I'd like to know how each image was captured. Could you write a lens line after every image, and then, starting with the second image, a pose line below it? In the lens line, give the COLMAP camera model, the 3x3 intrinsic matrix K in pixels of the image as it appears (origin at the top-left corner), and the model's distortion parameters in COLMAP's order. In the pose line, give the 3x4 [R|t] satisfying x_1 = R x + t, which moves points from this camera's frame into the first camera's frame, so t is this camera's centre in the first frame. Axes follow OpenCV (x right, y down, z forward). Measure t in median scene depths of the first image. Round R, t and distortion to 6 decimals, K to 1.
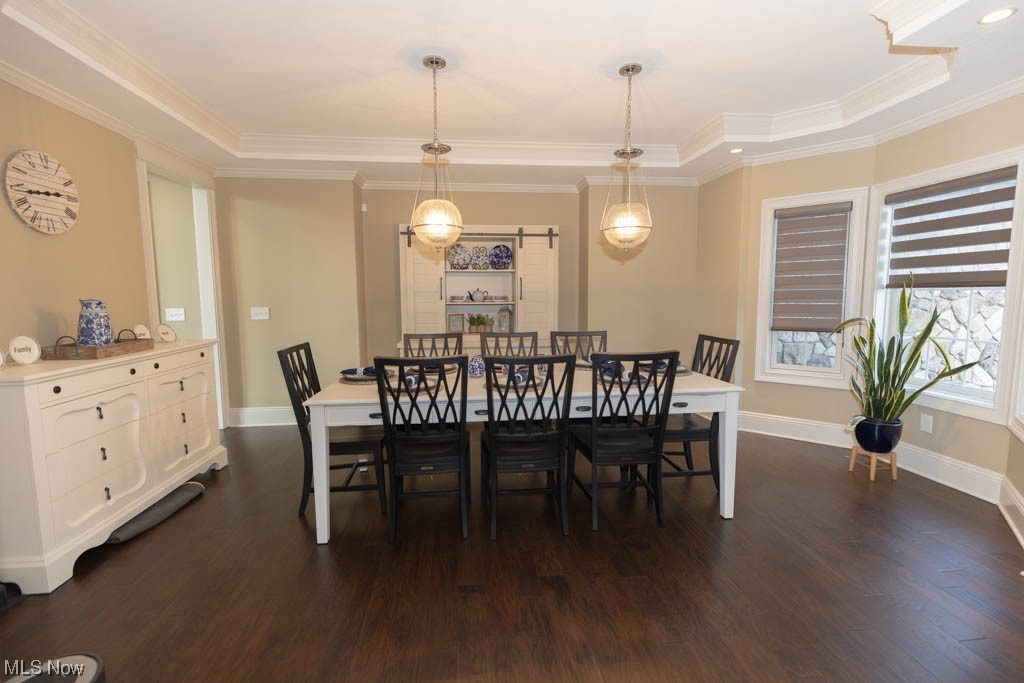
lens RADIAL K [[483.7, 0, 508.4], [0, 483.7, 337.8], [0, 0, 1]] dist [-0.000773, 0.011060]
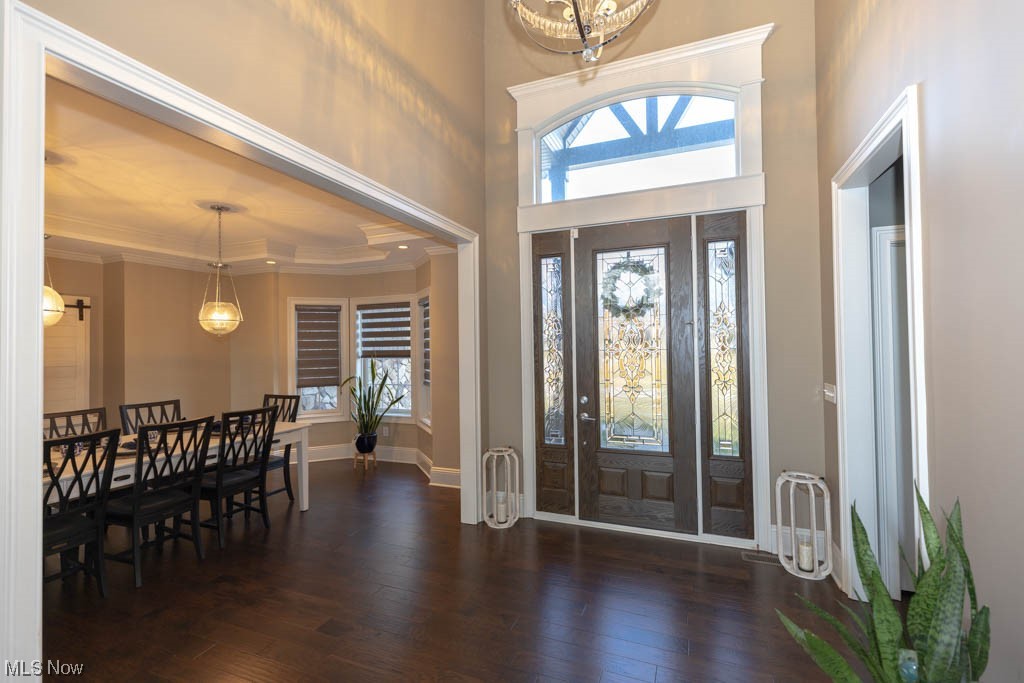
lens RADIAL K [[457.6, 0, 511.5], [0, 457.6, 338.0], [0, 0, 1]] dist [0.003555, -0.000316]
pose [[0.489713, 0.018637, 0.871684, -0.424314], [0.081804, 0.994379, -0.067218, -0.022343], [-0.868037, 0.104225, 0.485436, -0.291412]]
